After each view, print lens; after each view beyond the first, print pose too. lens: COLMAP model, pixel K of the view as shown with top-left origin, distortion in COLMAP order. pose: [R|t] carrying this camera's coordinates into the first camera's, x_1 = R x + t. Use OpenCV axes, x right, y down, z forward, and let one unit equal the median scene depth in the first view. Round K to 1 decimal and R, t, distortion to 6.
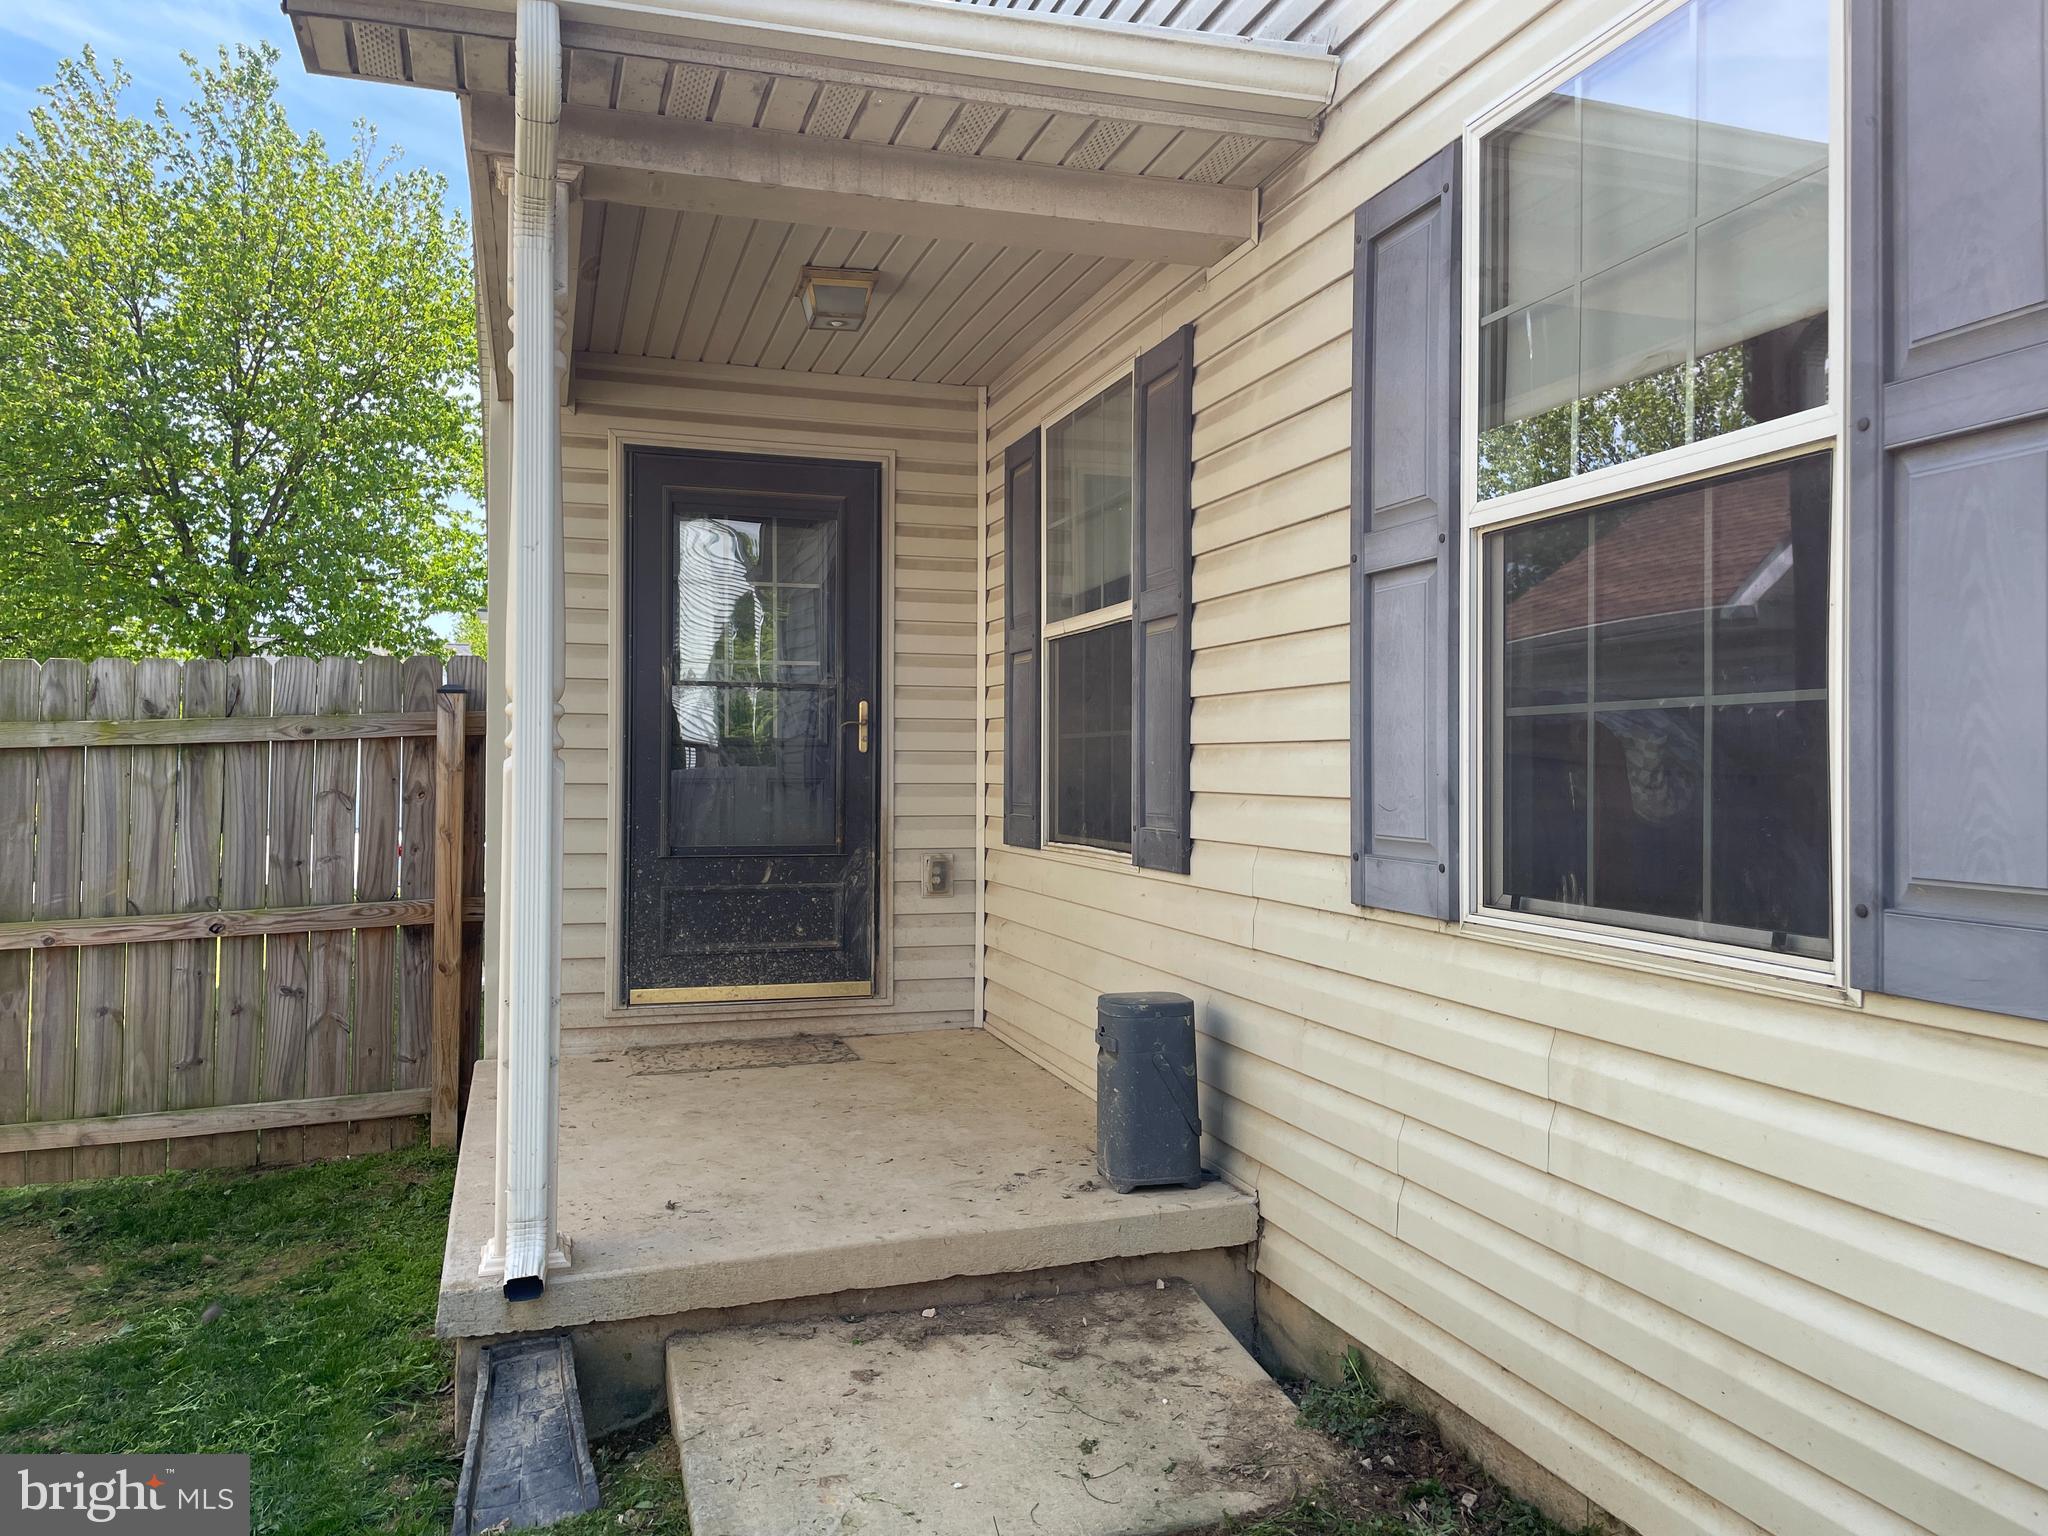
lens RADIAL K [[1588.0, 0, 1024.0], [0, 1588.0, 768.0], [0, 0, 1]] dist [0.139591, -0.000579]
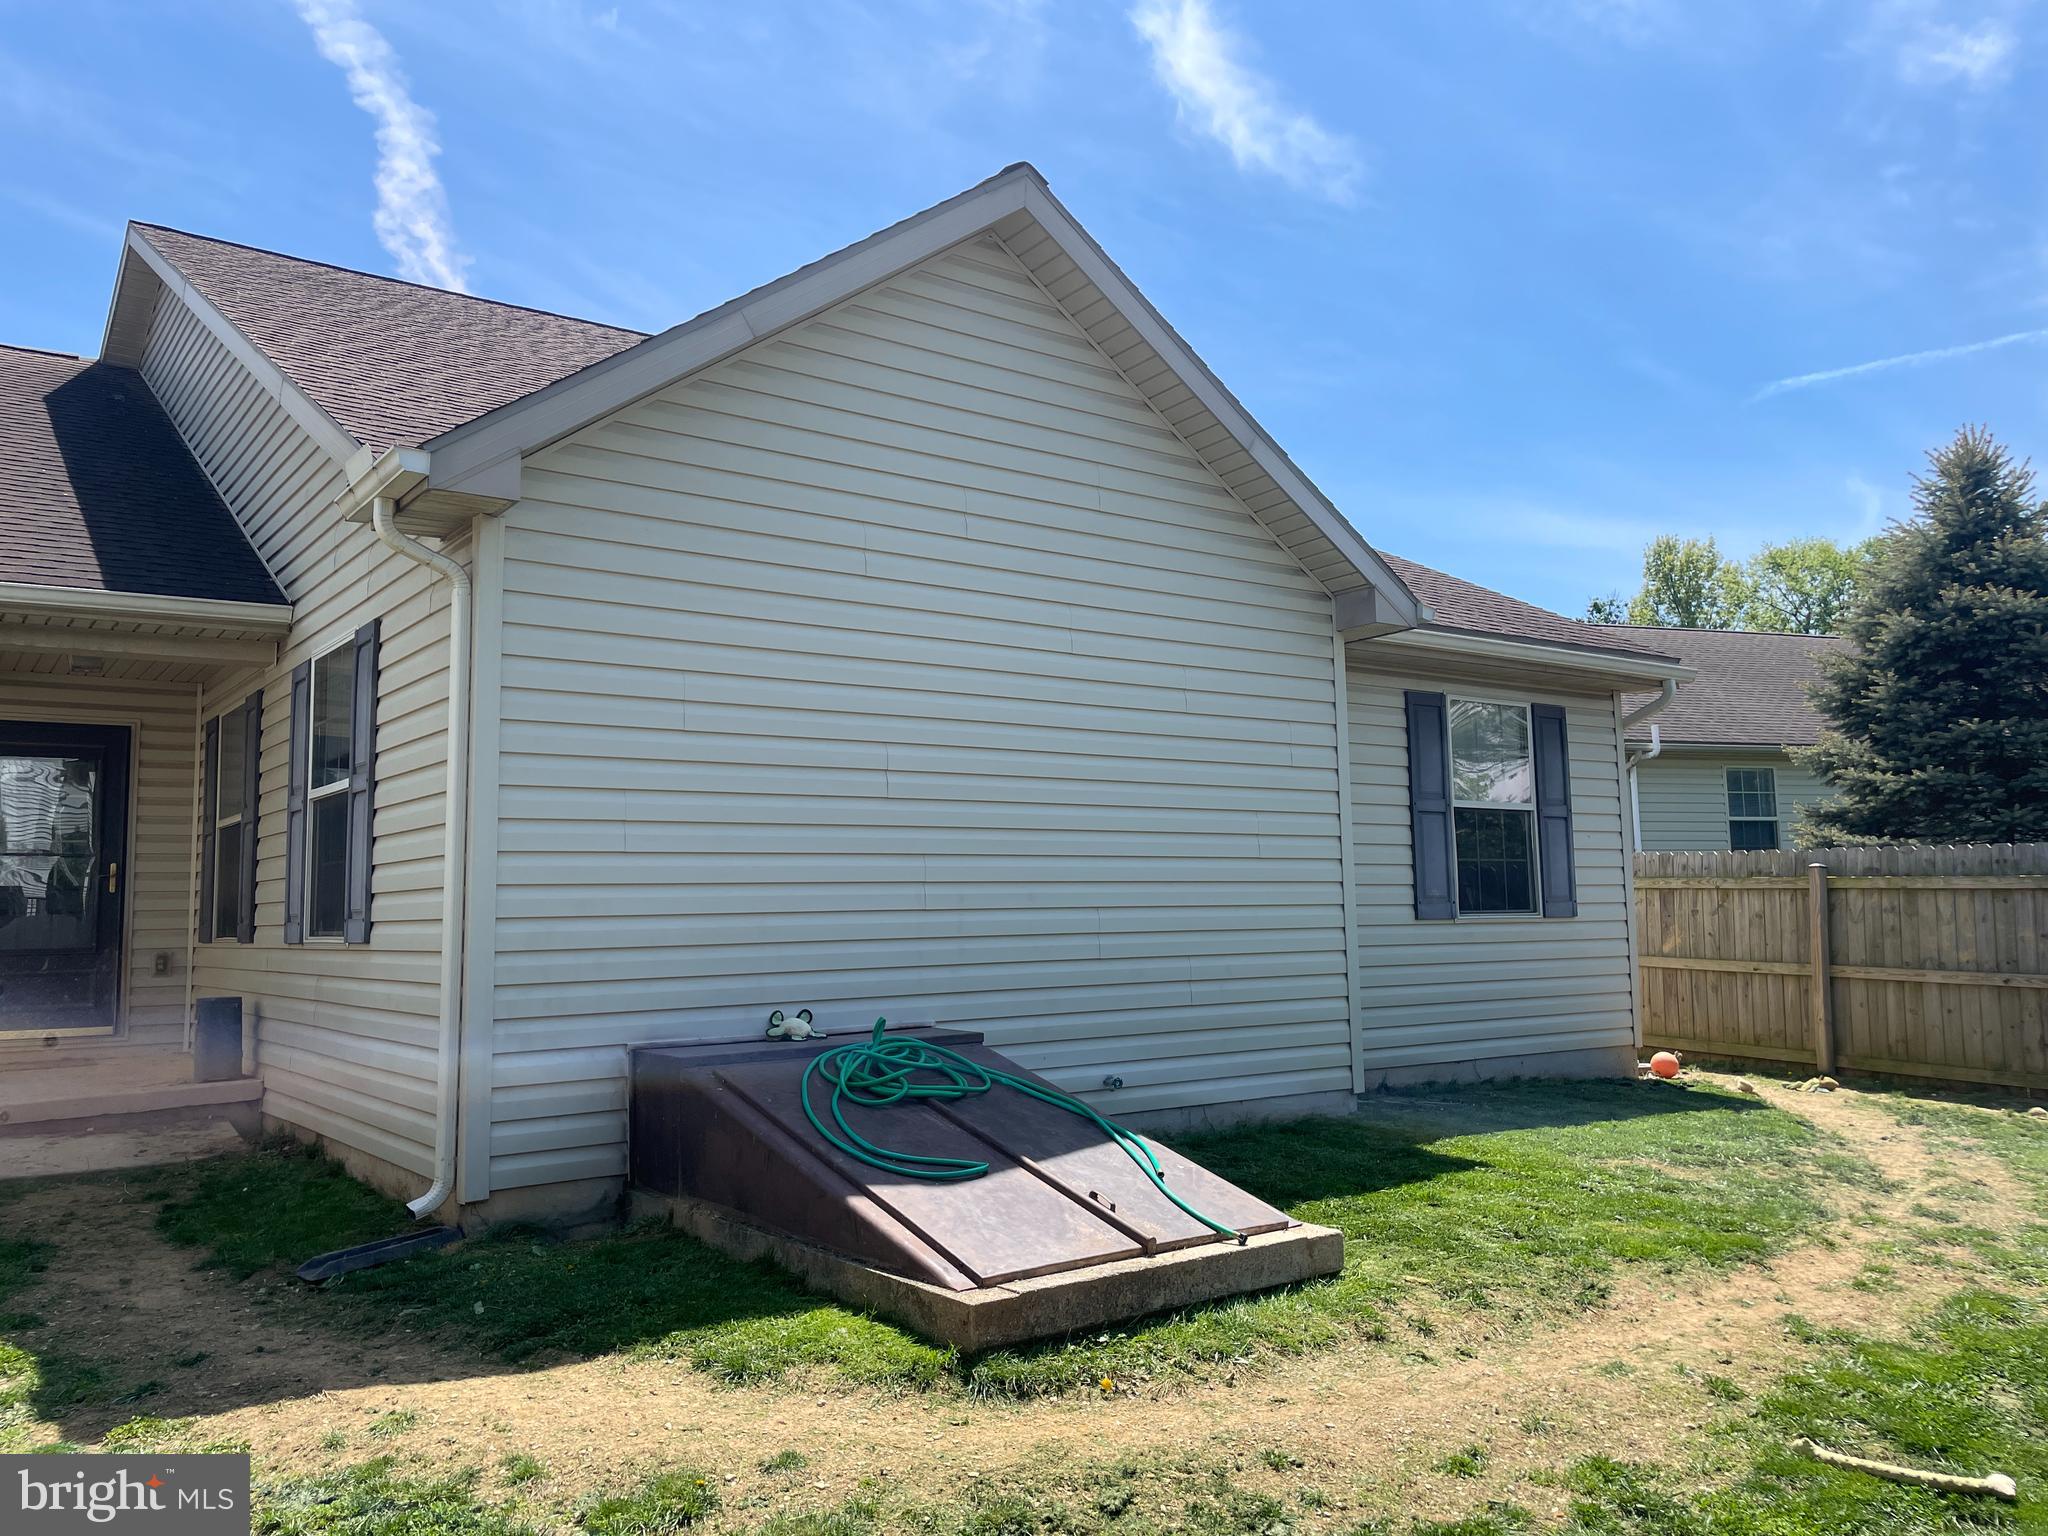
lens RADIAL K [[1542.9, 0, 1024.0], [0, 1542.9, 768.0], [0, 0, 1]] dist [0.002552, -0.000998]
pose [[0.939663, 0.008992, 0.341982, 0.269071], [0.024303, 0.995374, -0.092948, 0.037222], [-0.341236, 0.095651, 0.935098, -0.971202]]
